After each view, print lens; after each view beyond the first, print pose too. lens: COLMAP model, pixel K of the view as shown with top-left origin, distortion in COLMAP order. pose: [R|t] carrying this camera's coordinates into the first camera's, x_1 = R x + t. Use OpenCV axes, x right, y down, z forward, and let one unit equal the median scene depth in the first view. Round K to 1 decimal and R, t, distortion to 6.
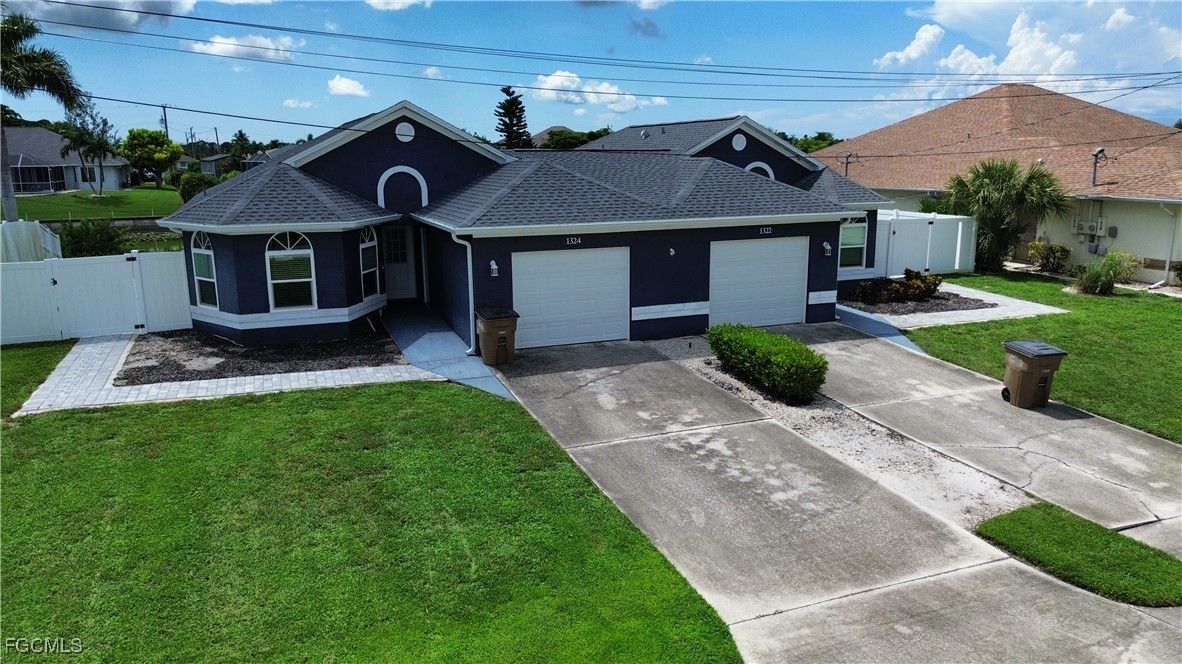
lens RADIAL K [[804.8, 0, 591.0], [0, 804.8, 332.0], [0, 0, 1]] dist [0.037023, -0.000945]
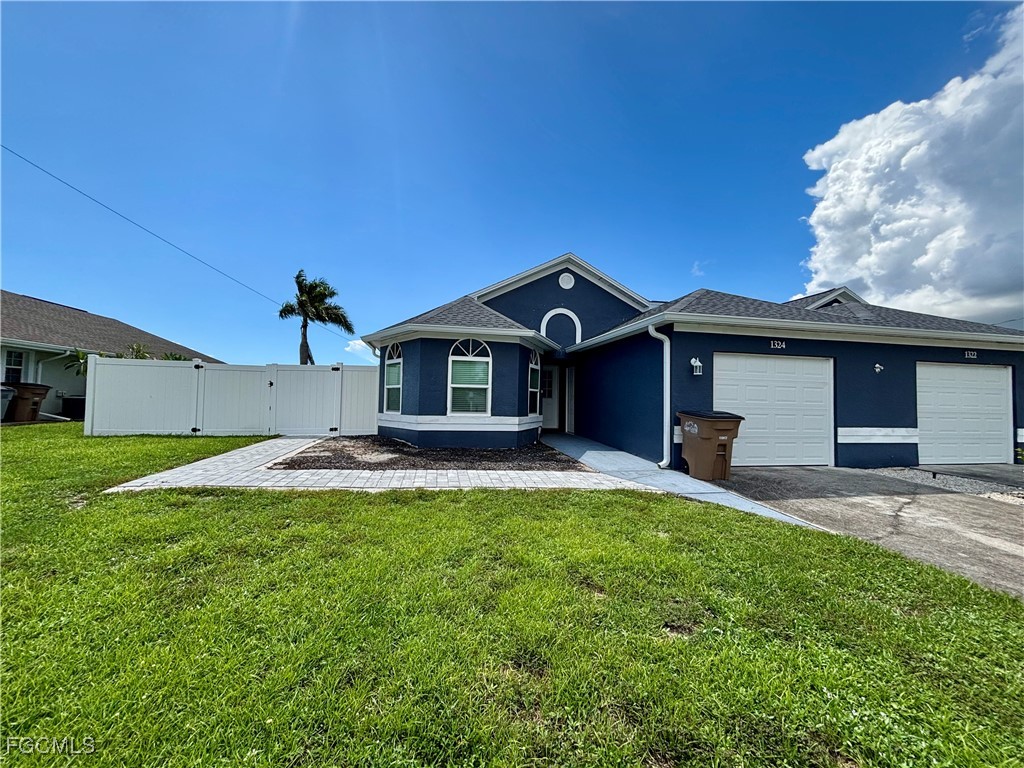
lens RADIAL K [[407.1, 0, 512.0], [0, 407.1, 384.0], [0, 0, 1]] dist [0.008326, -0.000075]
pose [[0.981376, 0.014680, -0.191535, -0.216691], [-0.062208, 0.967634, -0.244572, 0.055606], [0.181746, 0.251932, 0.950526, 0.515029]]
